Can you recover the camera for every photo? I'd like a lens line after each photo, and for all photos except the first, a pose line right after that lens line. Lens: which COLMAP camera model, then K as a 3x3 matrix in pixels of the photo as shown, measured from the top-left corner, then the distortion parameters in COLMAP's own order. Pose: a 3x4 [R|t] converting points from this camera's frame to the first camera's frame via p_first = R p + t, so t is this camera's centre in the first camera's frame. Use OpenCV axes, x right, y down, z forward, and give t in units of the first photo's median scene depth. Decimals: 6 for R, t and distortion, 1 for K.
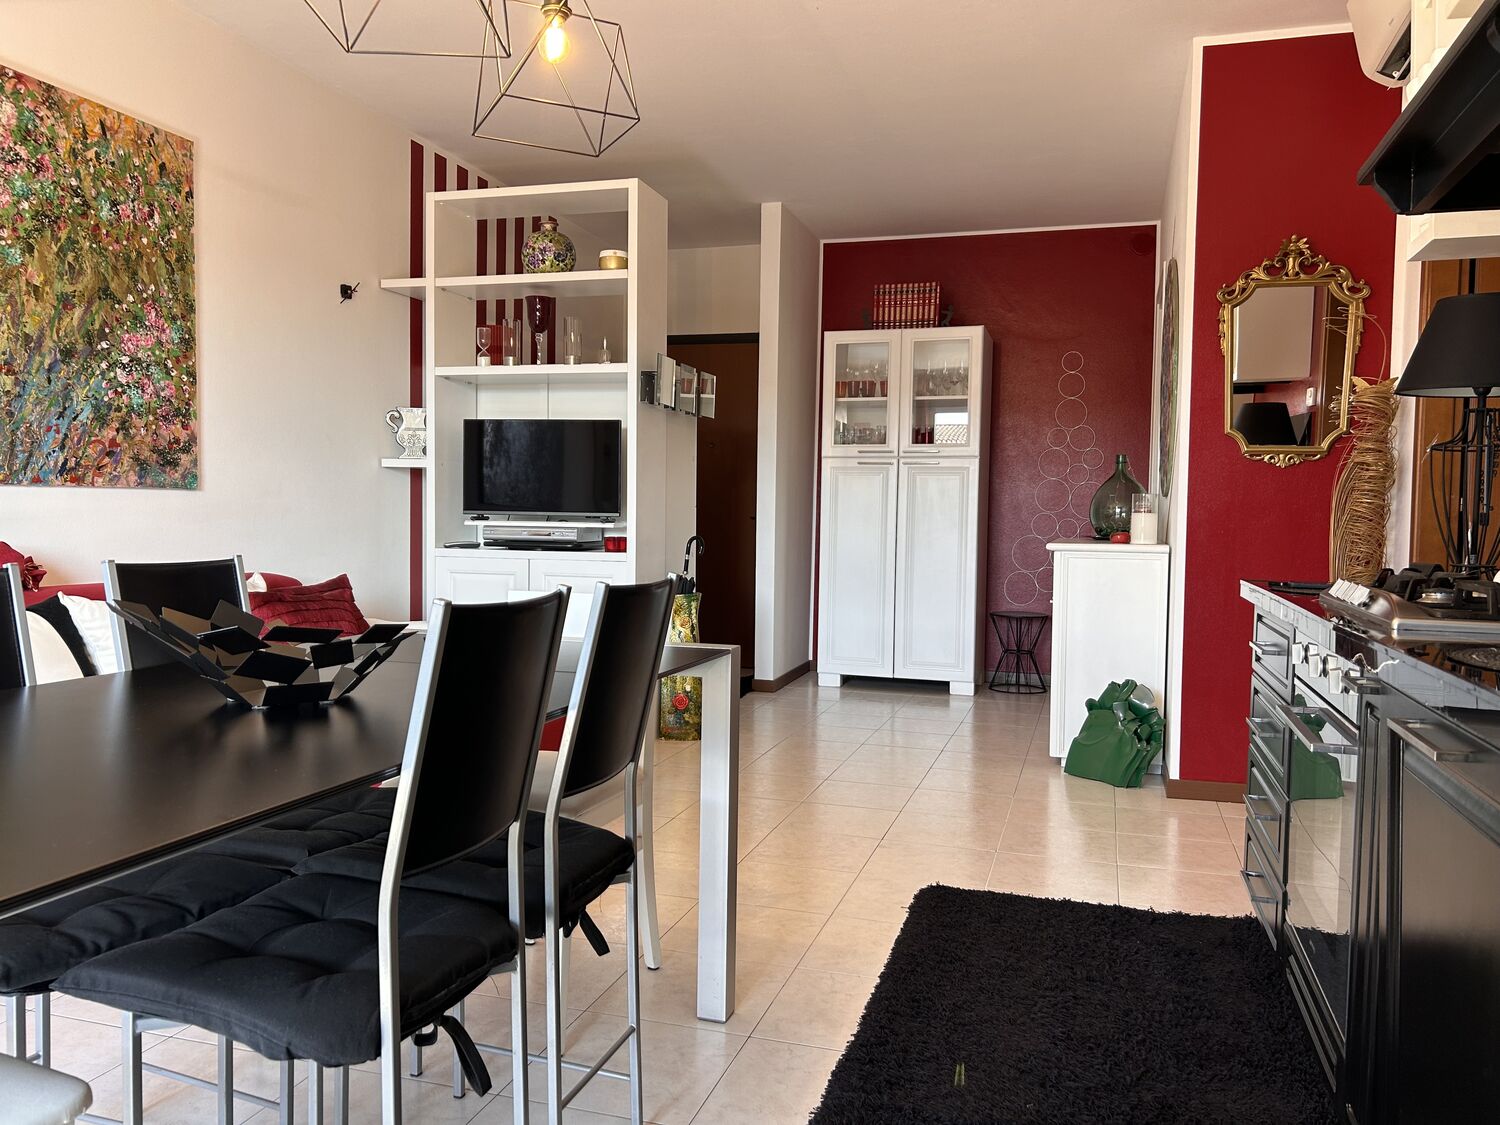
lens RADIAL K [[1119.3, 0, 750.3], [0, 1119.3, 559.4], [0, 0, 1]] dist [0.047547, -0.053264]
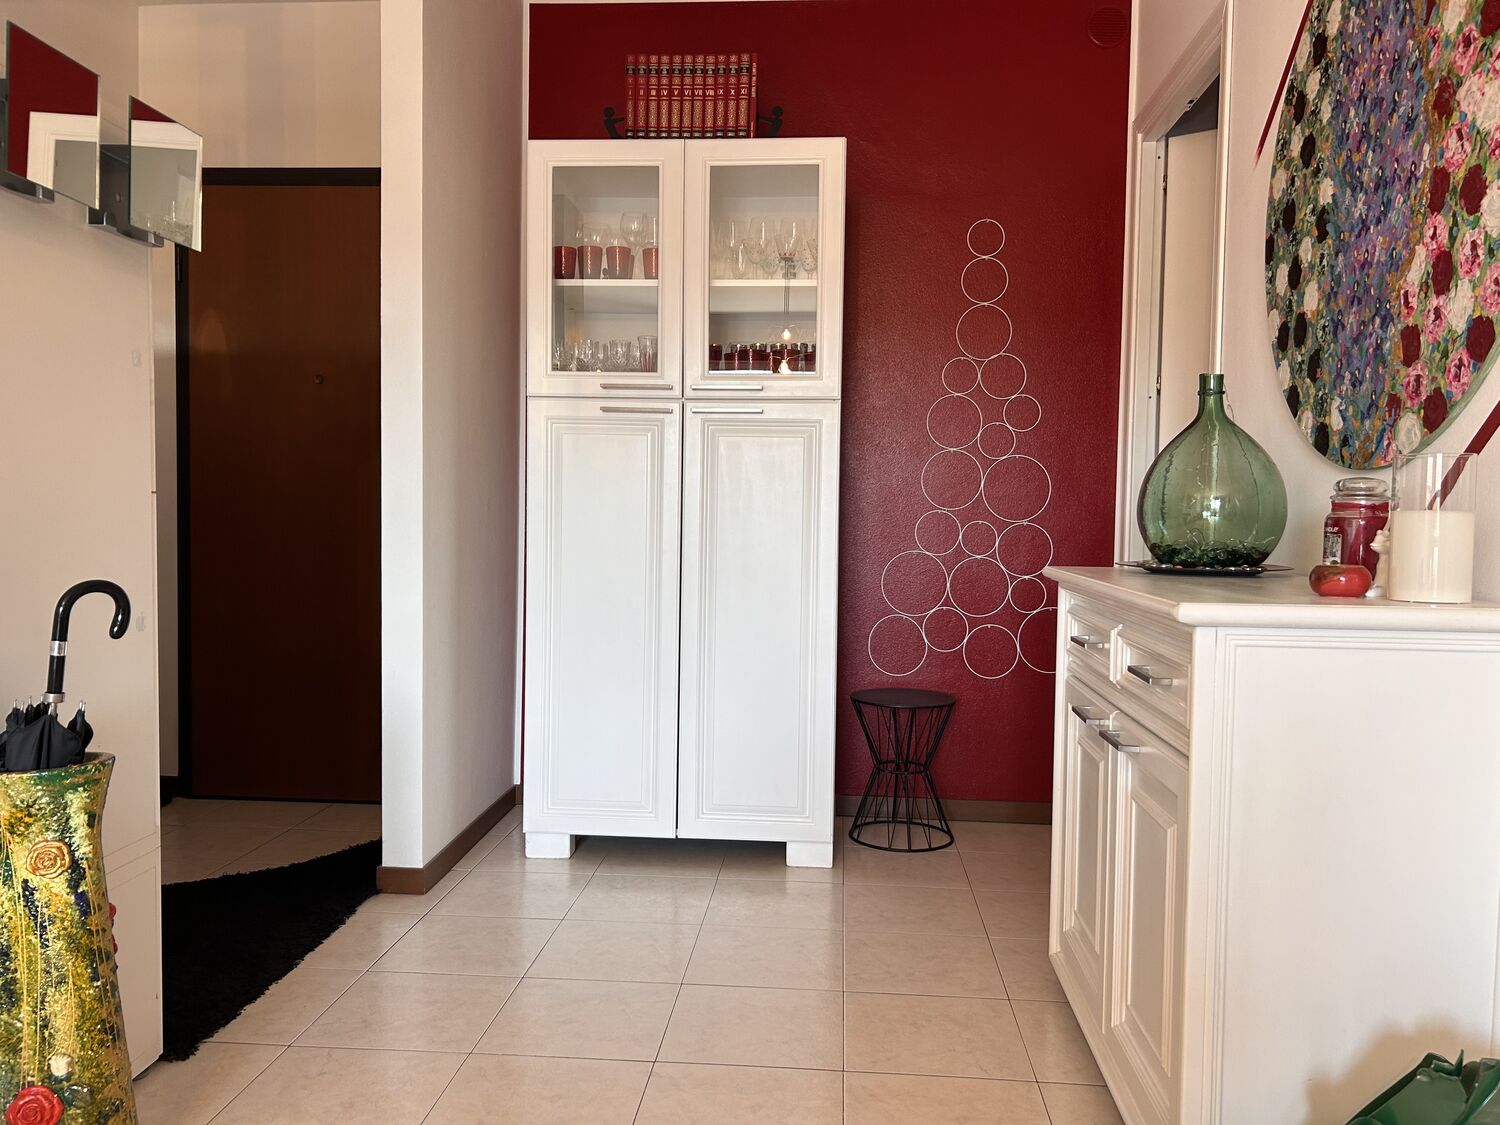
lens RADIAL K [[1119.3, 0, 758.1], [0, 1119.3, 563.3], [0, 0, 1]] dist [0.047547, -0.053264]
pose [[0.973931, -0.012715, 0.226490, 0.085805], [0.011602, 0.999913, 0.006245, -0.034579], [-0.226550, -0.003454, 0.973993, 0.845361]]
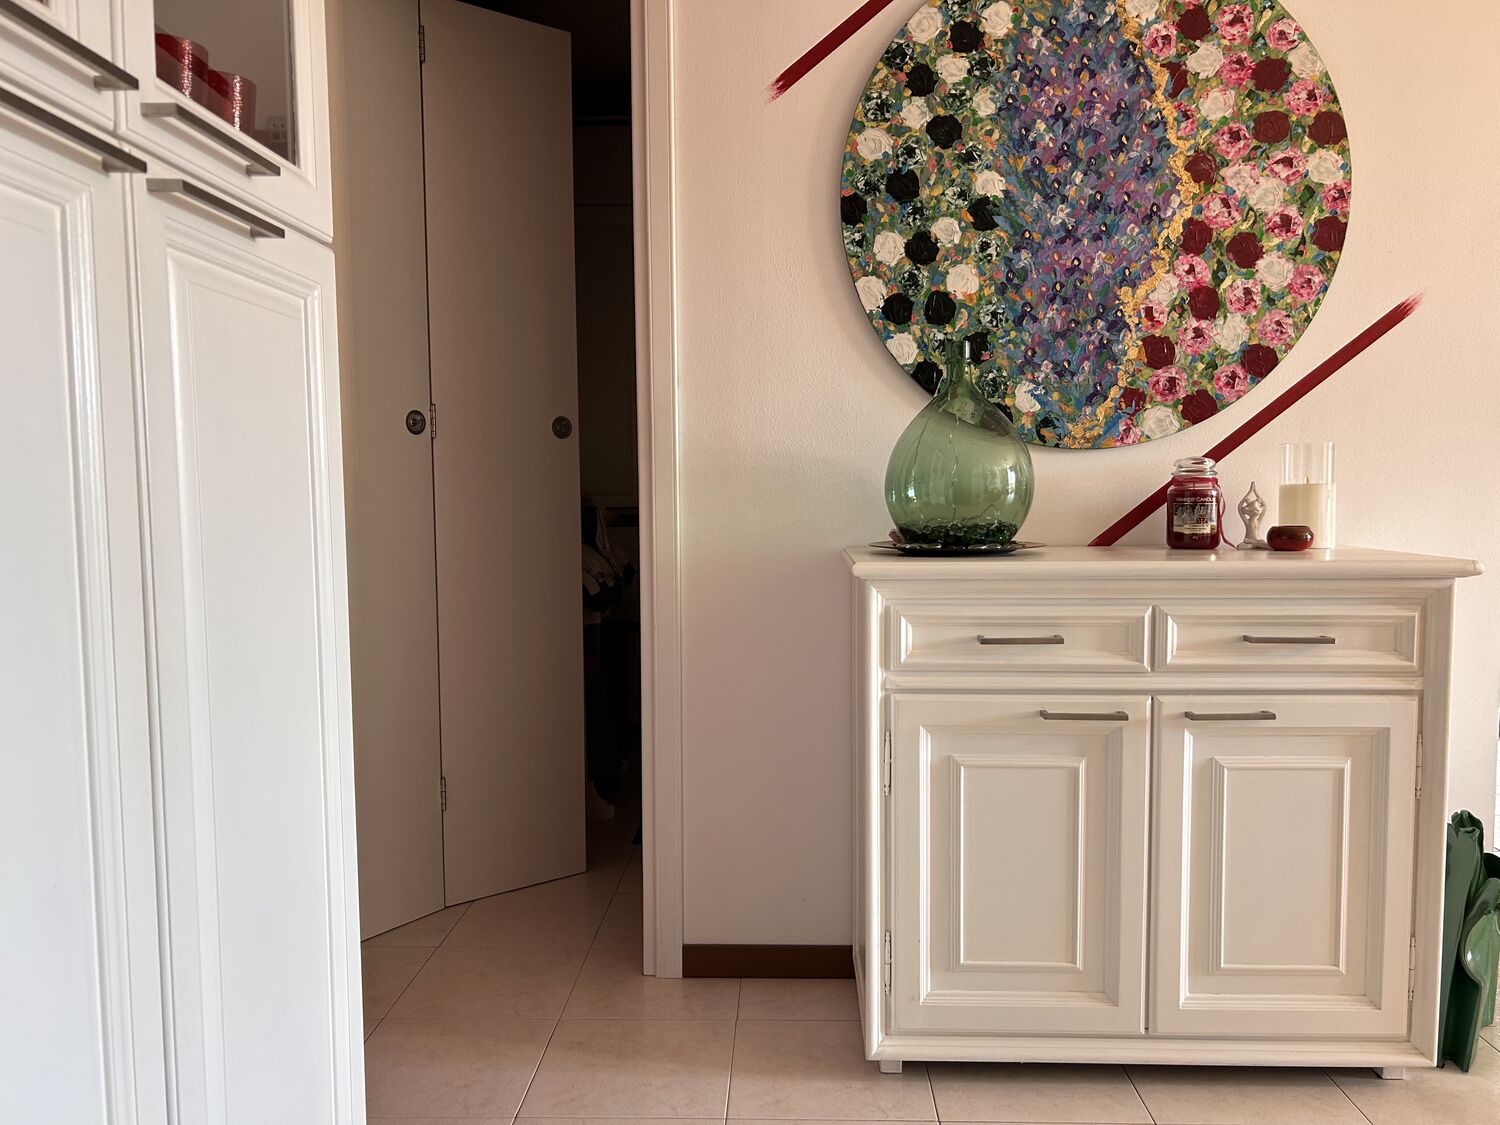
lens RADIAL K [[1119.3, 0, 739.6], [0, 1119.3, 556.7], [0, 0, 1]] dist [0.047547, -0.053264]
pose [[-0.272441, -0.074734, 0.959266, -0.104010], [0.047092, 0.994748, 0.090873, -0.090776], [-0.961019, 0.069931, -0.267491, 1.879441]]
